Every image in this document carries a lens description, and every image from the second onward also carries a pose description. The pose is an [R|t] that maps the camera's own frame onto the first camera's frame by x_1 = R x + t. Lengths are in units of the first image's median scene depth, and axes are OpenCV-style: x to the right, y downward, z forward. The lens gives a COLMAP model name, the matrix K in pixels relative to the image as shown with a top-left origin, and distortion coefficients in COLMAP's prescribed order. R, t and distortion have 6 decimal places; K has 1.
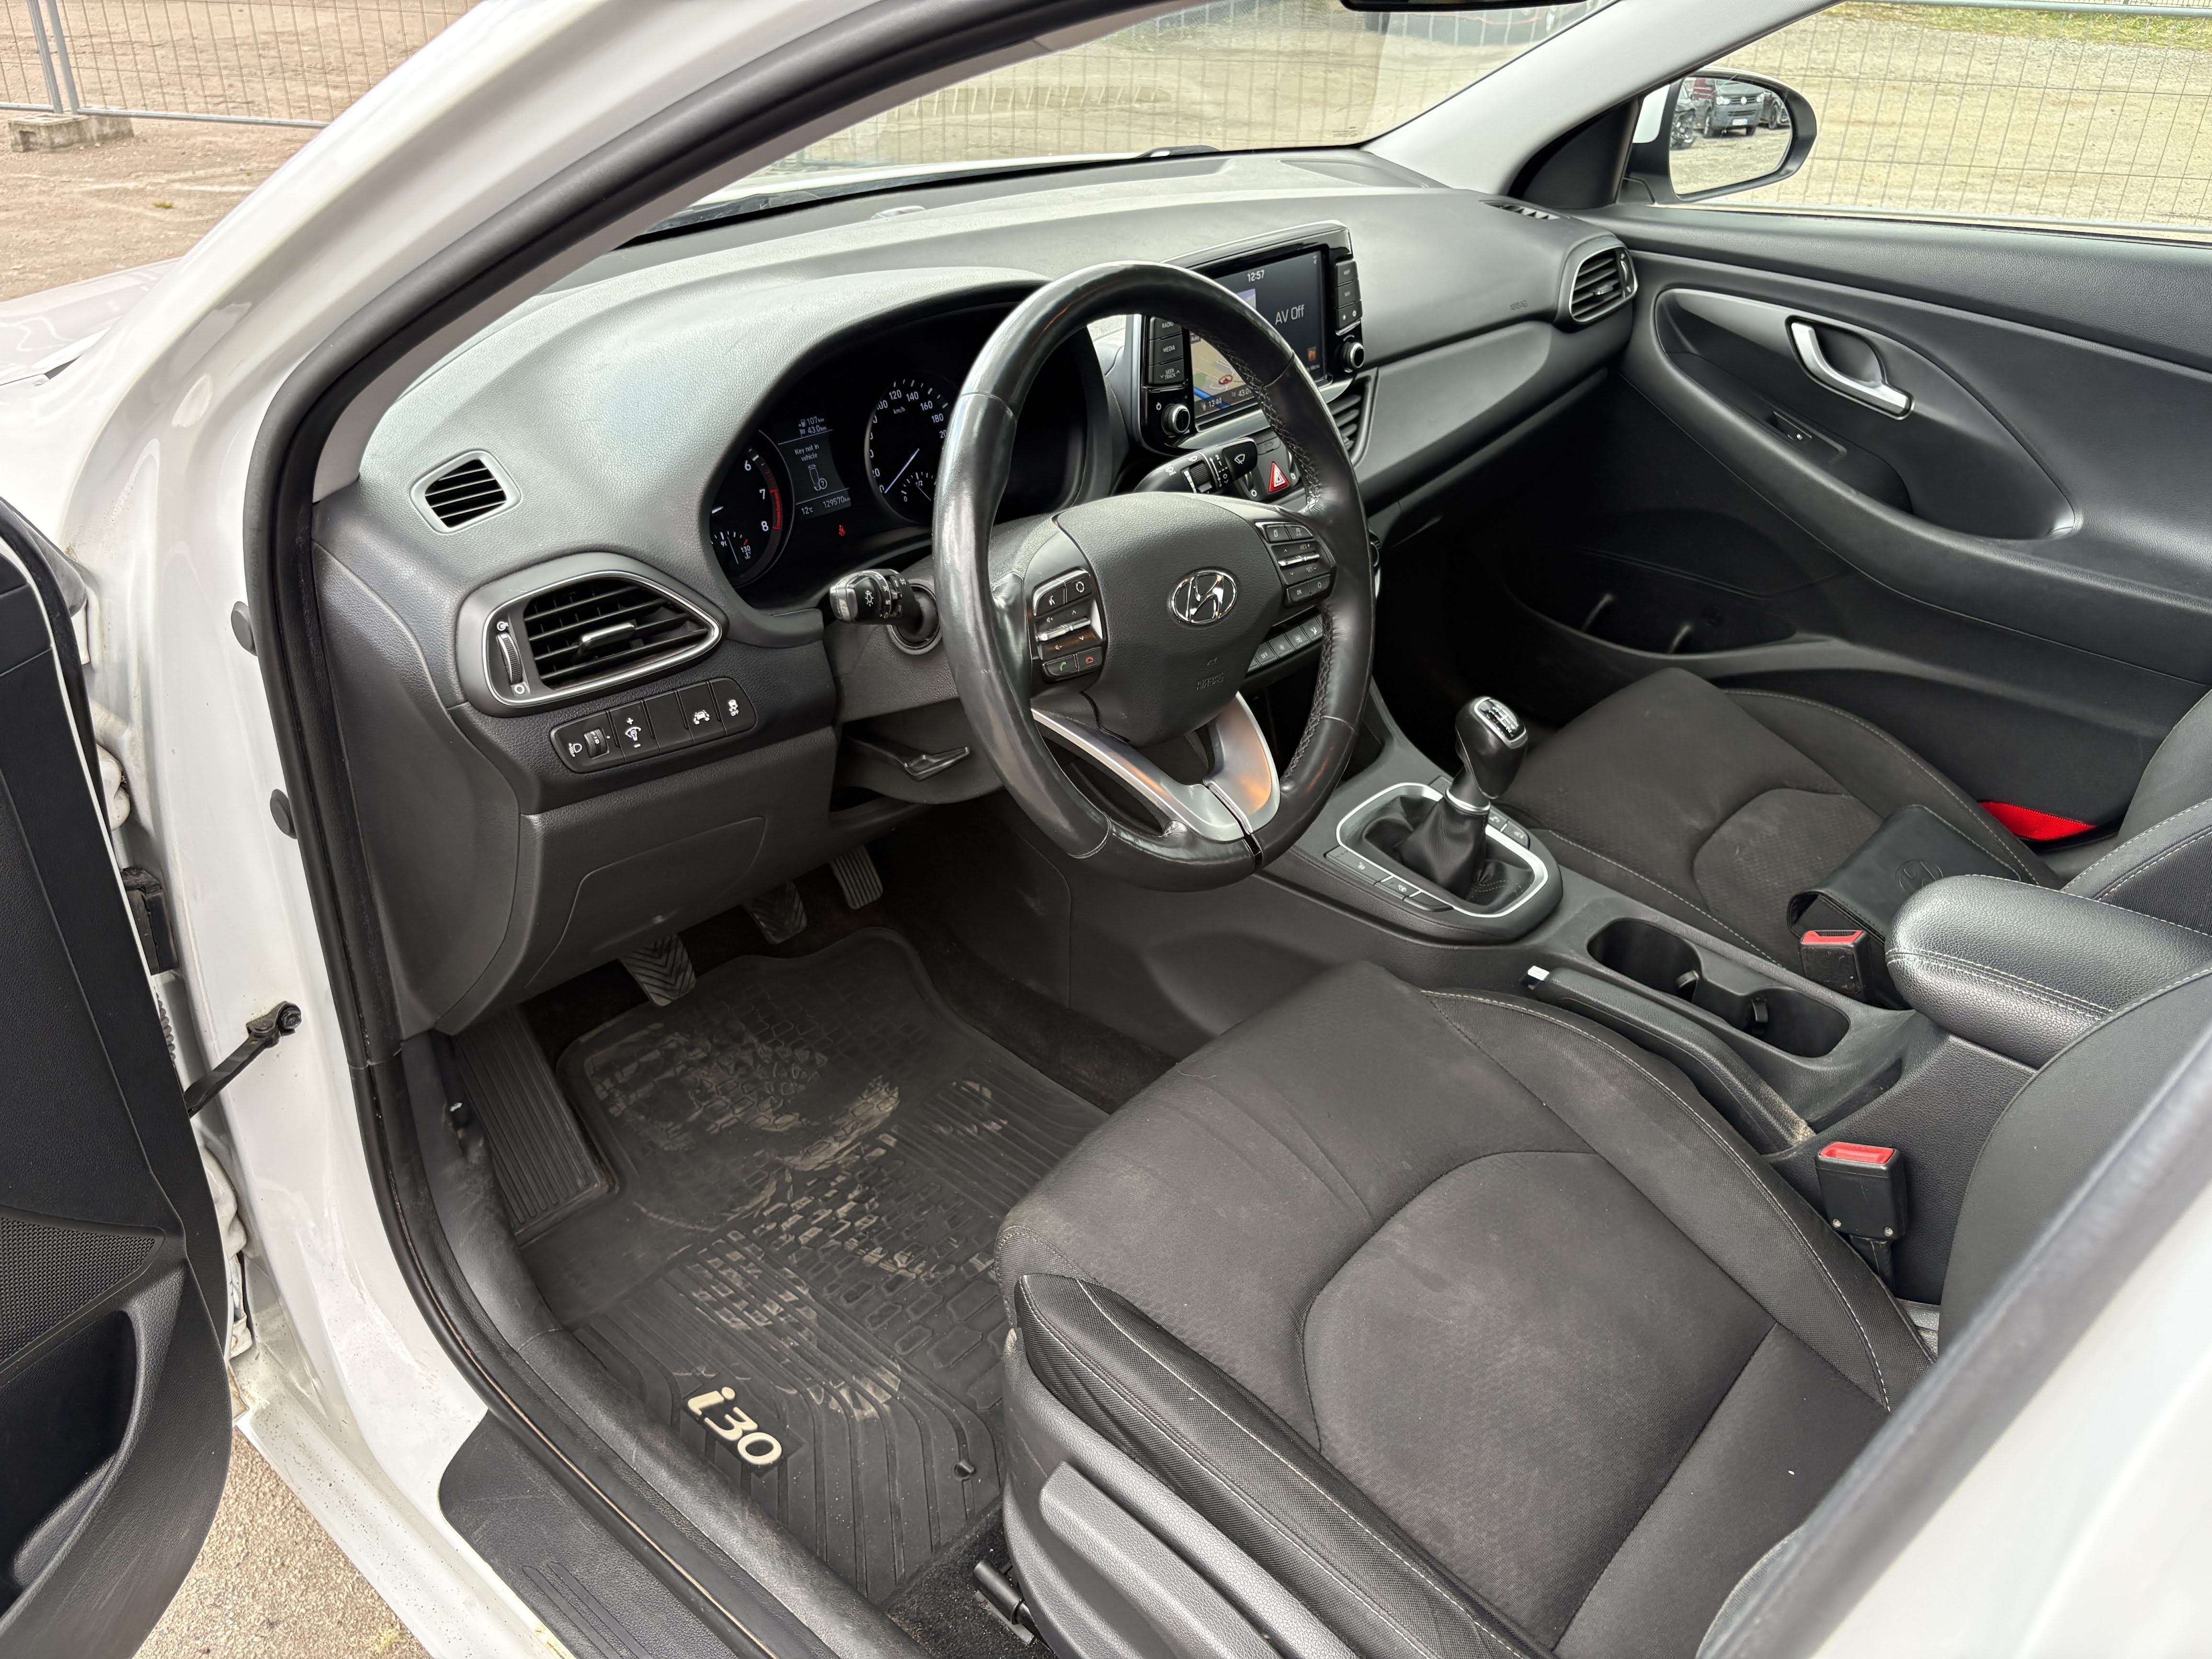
lens RADIAL K [[1688.1, 0, 1105.3], [0, 1688.1, 837.1], [0, 0, 1]] dist [0.025229, -0.040051]
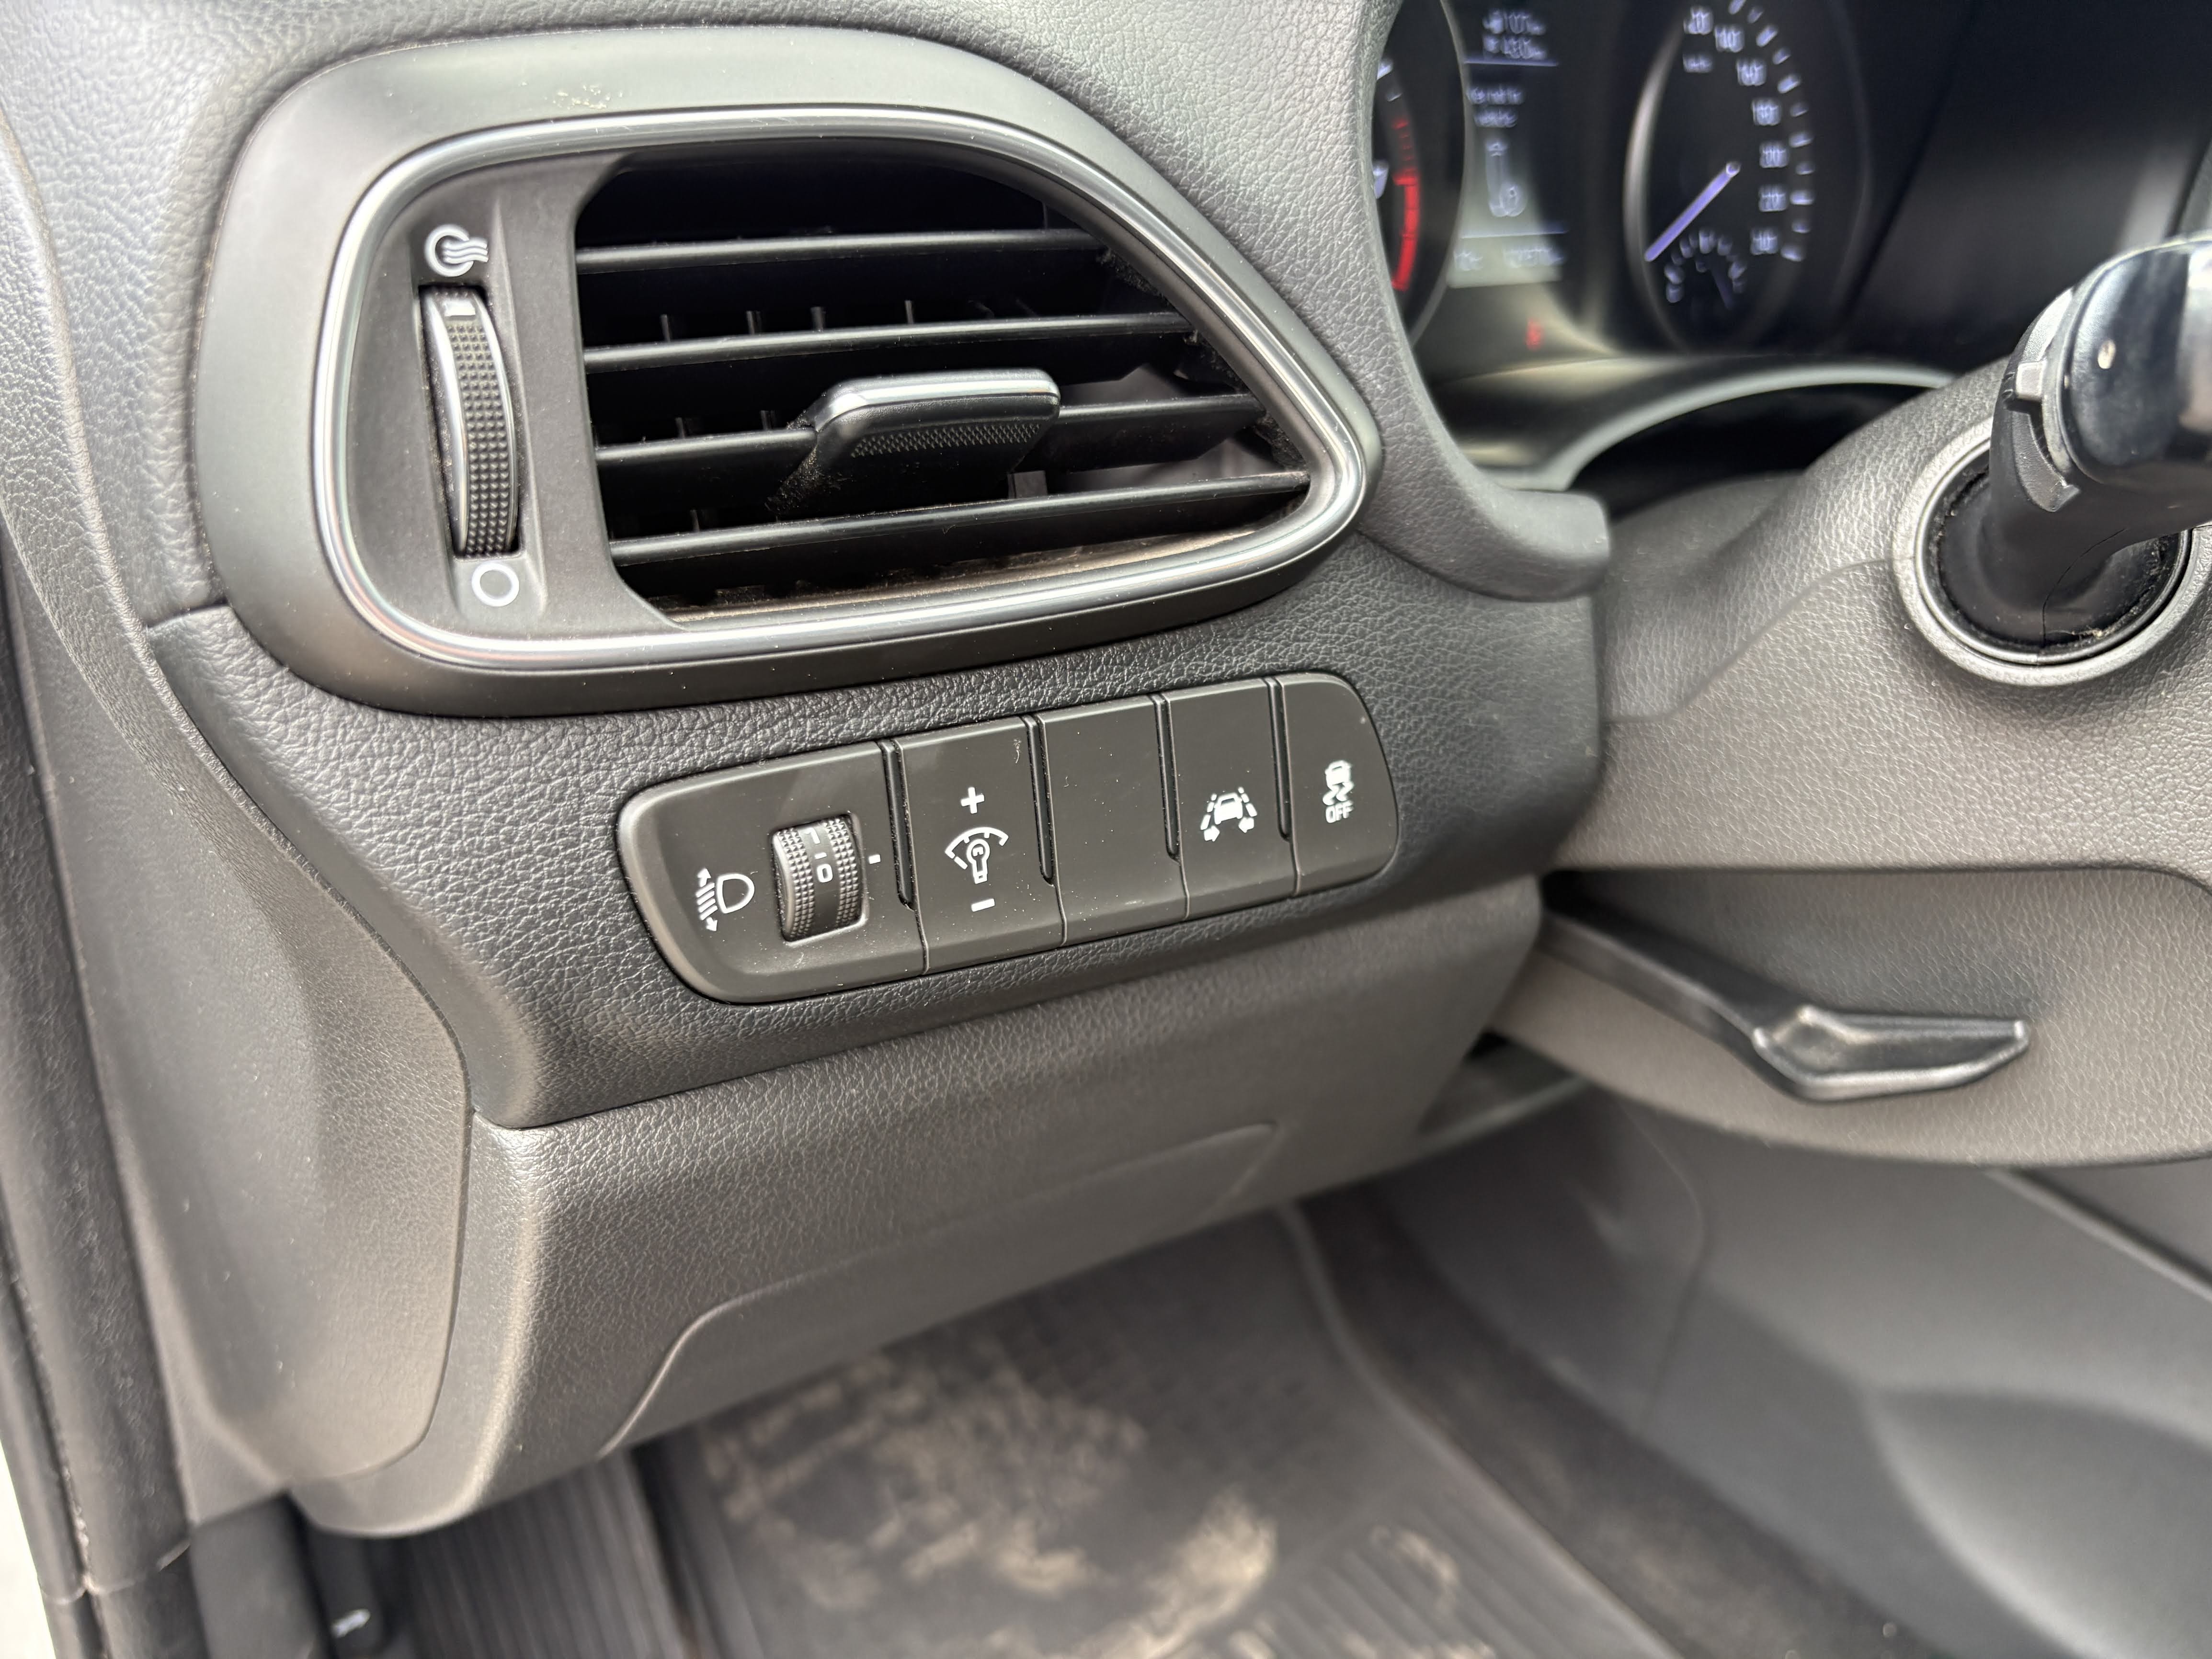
lens RADIAL K [[1688.1, 0, 1097.1], [0, 1688.1, 875.5], [0, 0, 1]] dist [0.025229, -0.040051]
pose [[0.982421, 0.148219, -0.113492, -0.195716], [-0.149760, 0.988709, -0.005124, -0.049438], [0.111451, 0.022030, 0.993526, 0.638979]]
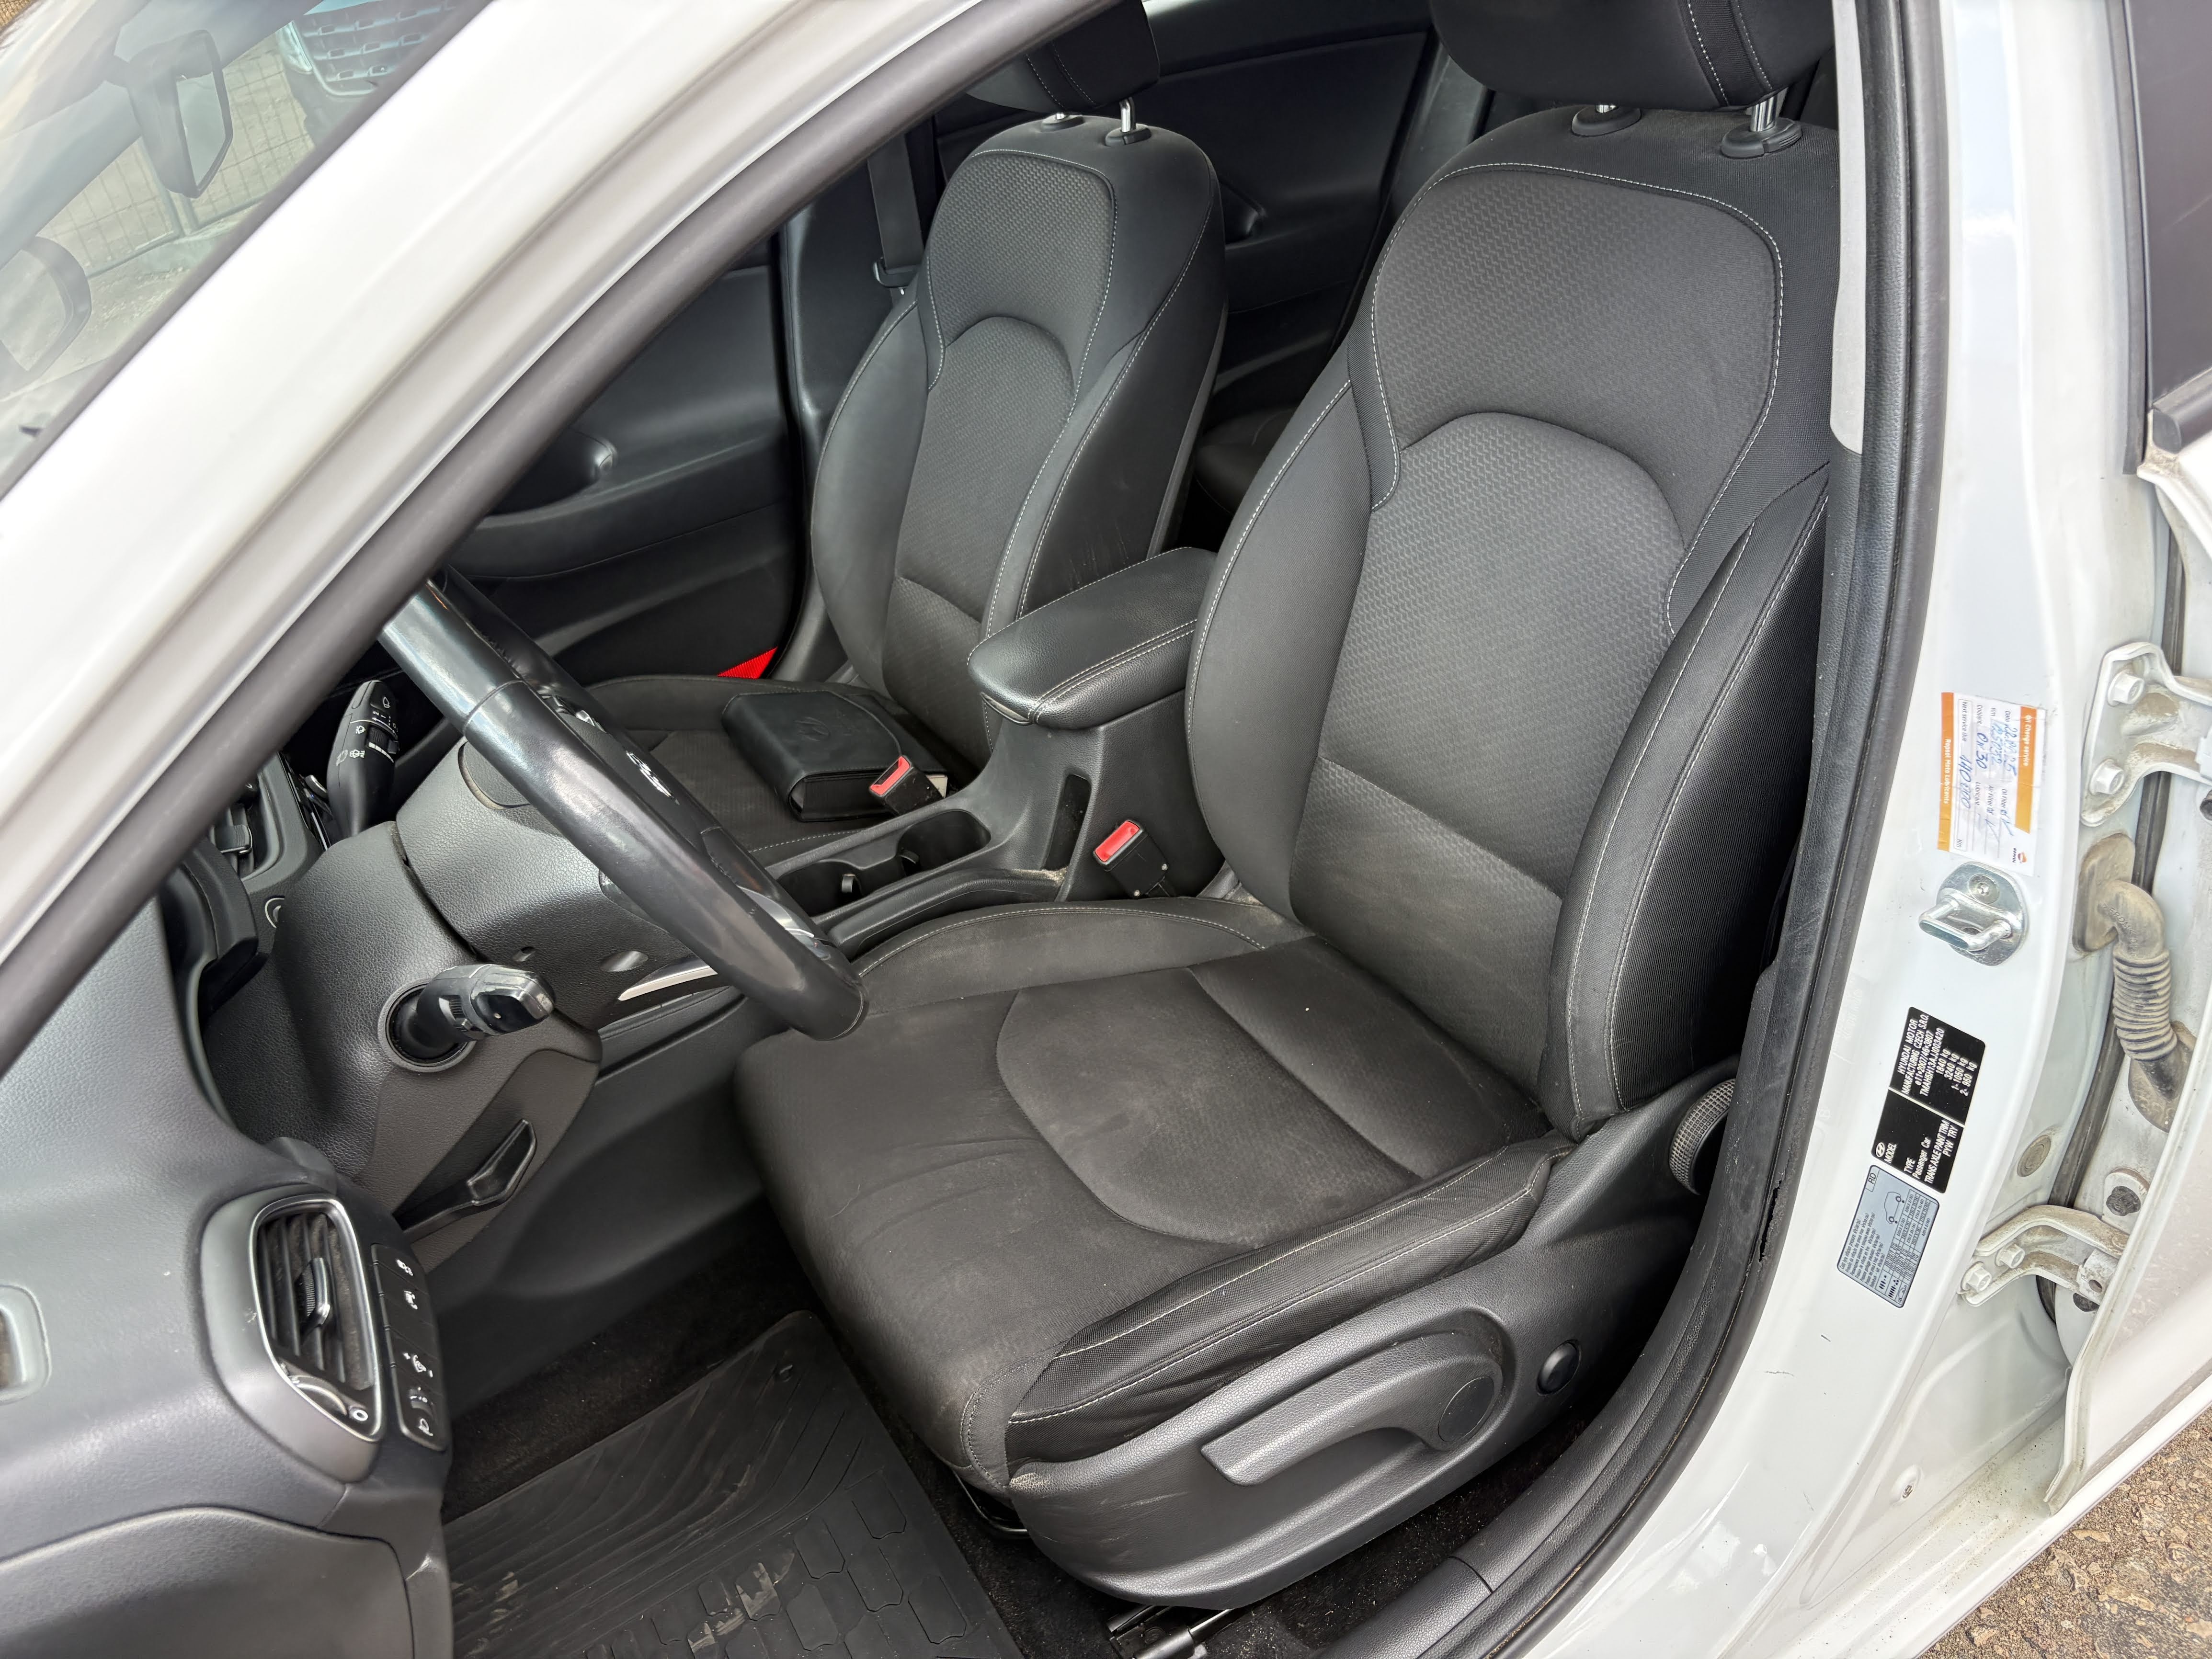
lens RADIAL K [[1688.1, 0, 1105.4], [0, 1688.1, 836.9], [0, 0, 1]] dist [0.025229, -0.040051]
pose [[0.295047, -0.593689, 0.748653, -0.493208], [0.619997, 0.715139, 0.322769, -0.224033], [-0.727015, 0.368930, 0.579085, 0.251207]]
